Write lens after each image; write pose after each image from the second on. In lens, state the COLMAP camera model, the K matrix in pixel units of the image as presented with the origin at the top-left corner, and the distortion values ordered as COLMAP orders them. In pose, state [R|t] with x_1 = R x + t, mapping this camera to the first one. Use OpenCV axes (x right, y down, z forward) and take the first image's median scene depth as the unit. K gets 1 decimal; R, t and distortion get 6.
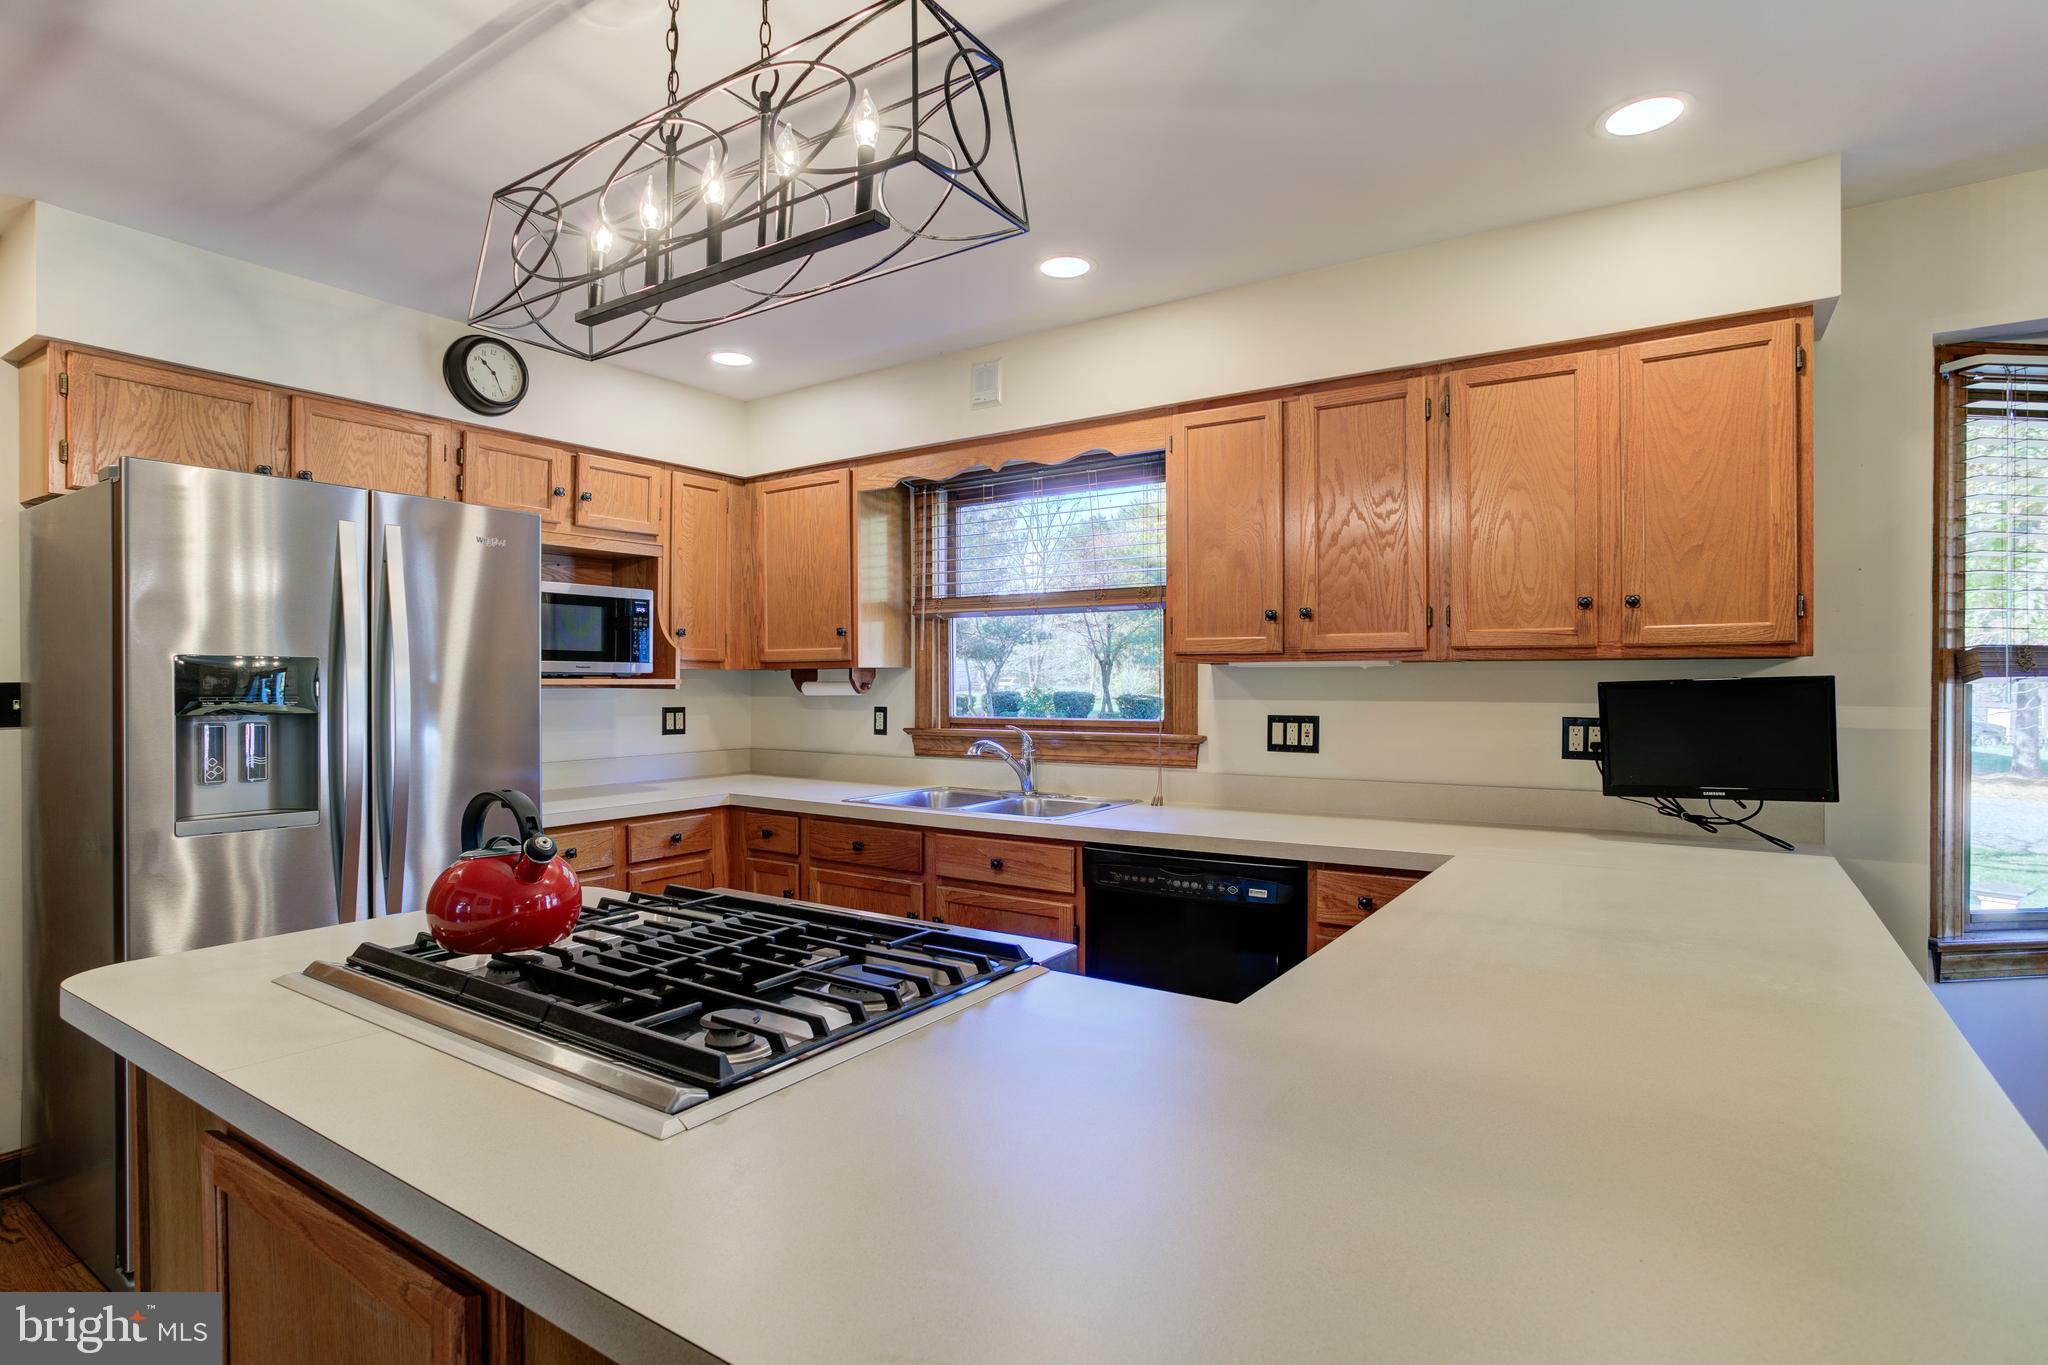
lens RADIAL K [[1028.0, 0, 1073.4], [0, 1028.0, 683.0], [0, 0, 1]] dist [-0.039794, 0.014189]
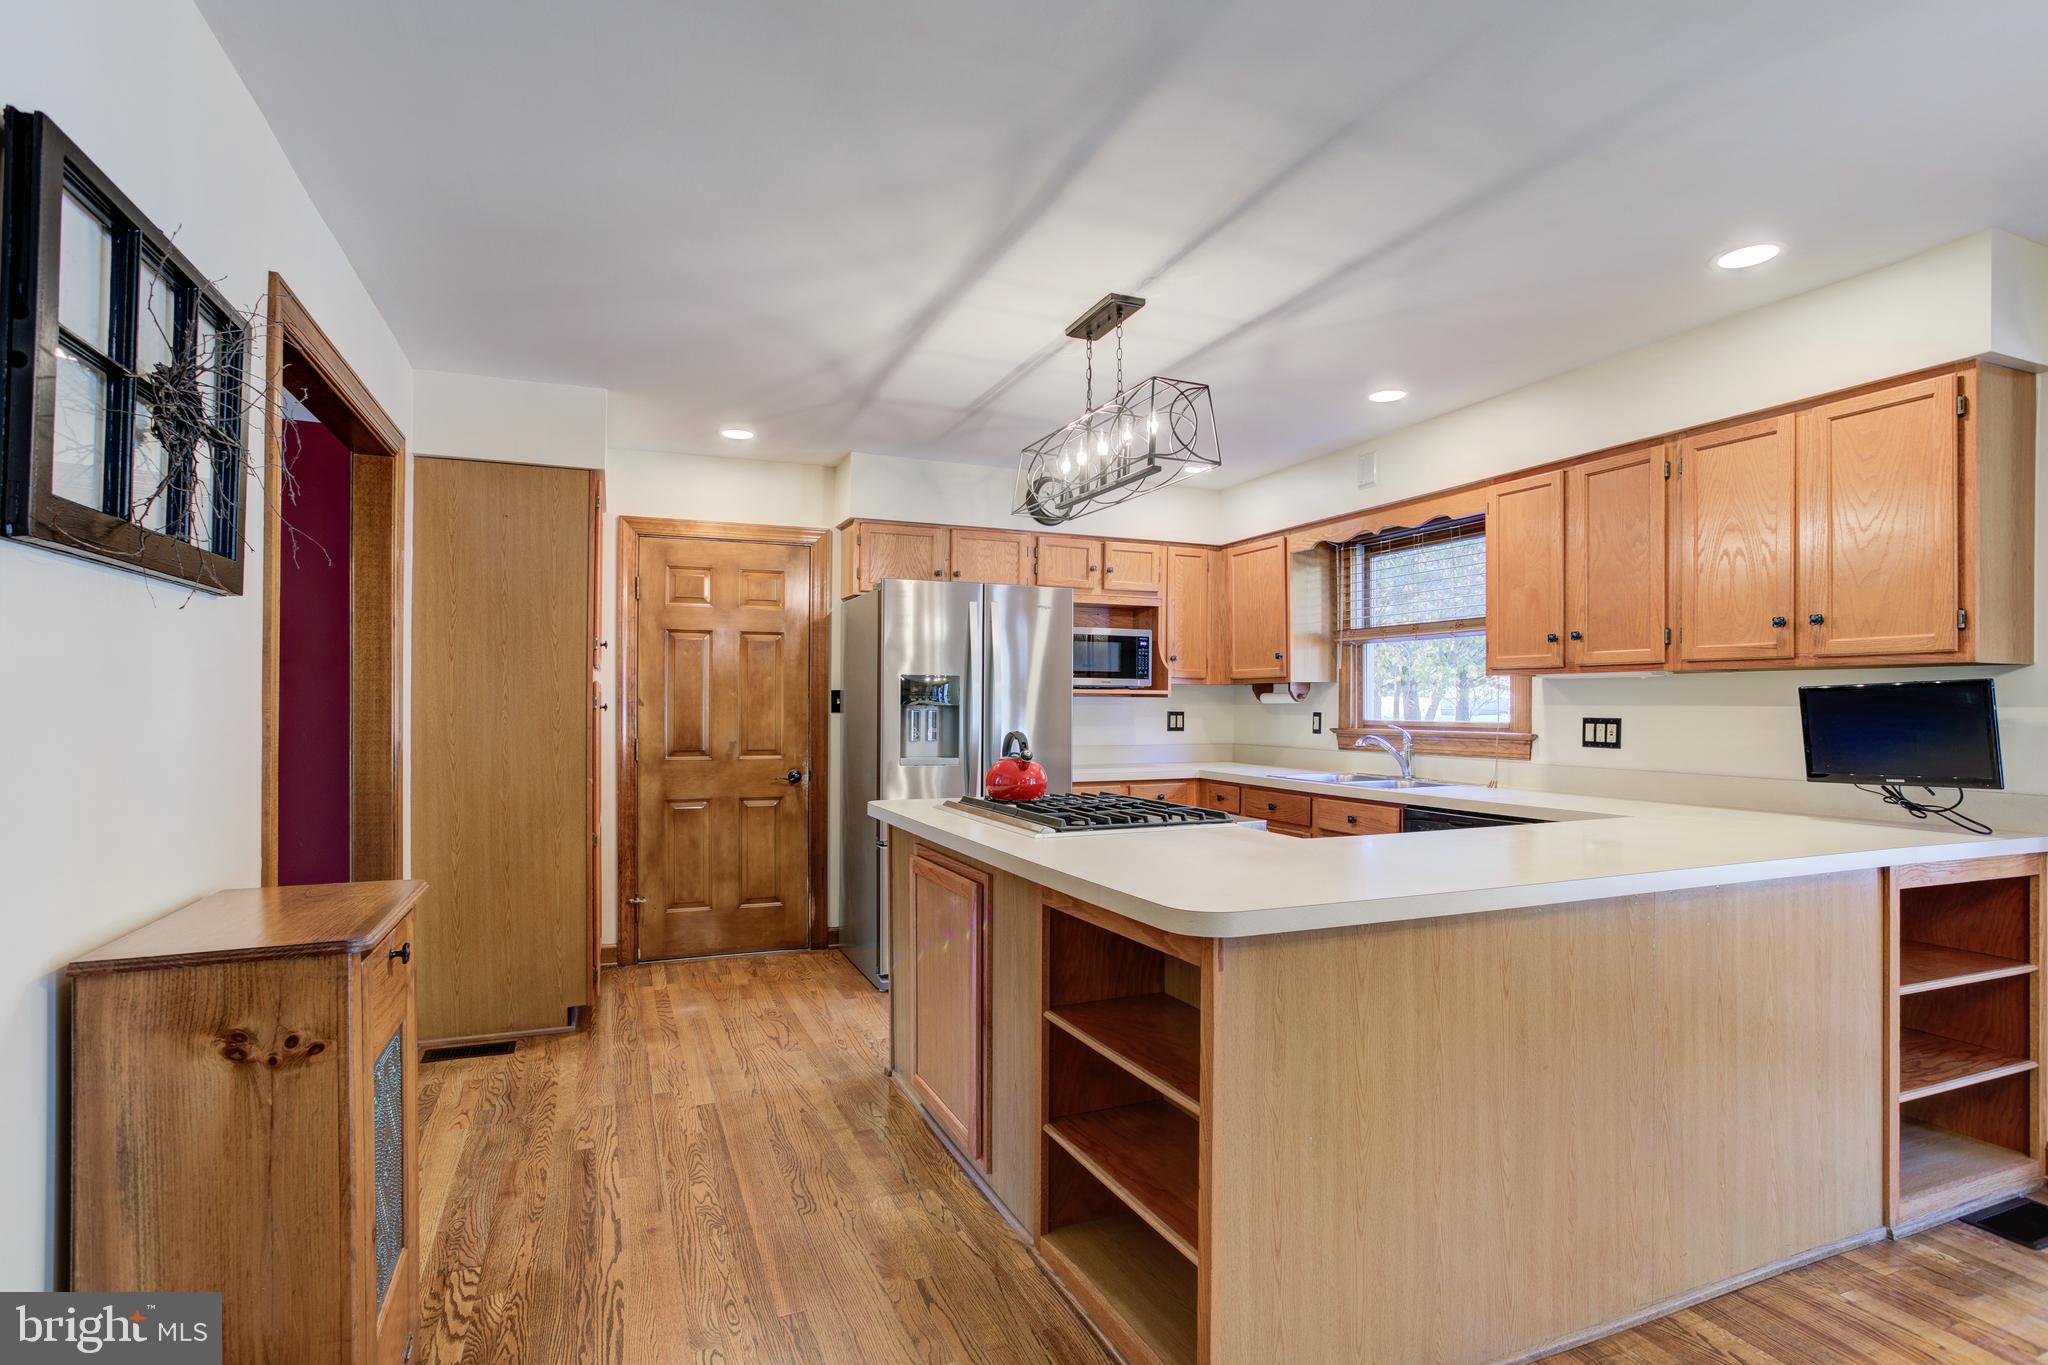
lens RADIAL K [[1028.0, 0, 1027.2], [0, 1028.0, 684.8], [0, 0, 1]] dist [-0.039794, 0.014189]
pose [[0.823642, -0.002759, -0.567103, 0.370711], [-0.009305, 0.999788, -0.018379, 0.022906], [0.567034, 0.020415, 0.823442, -0.424025]]
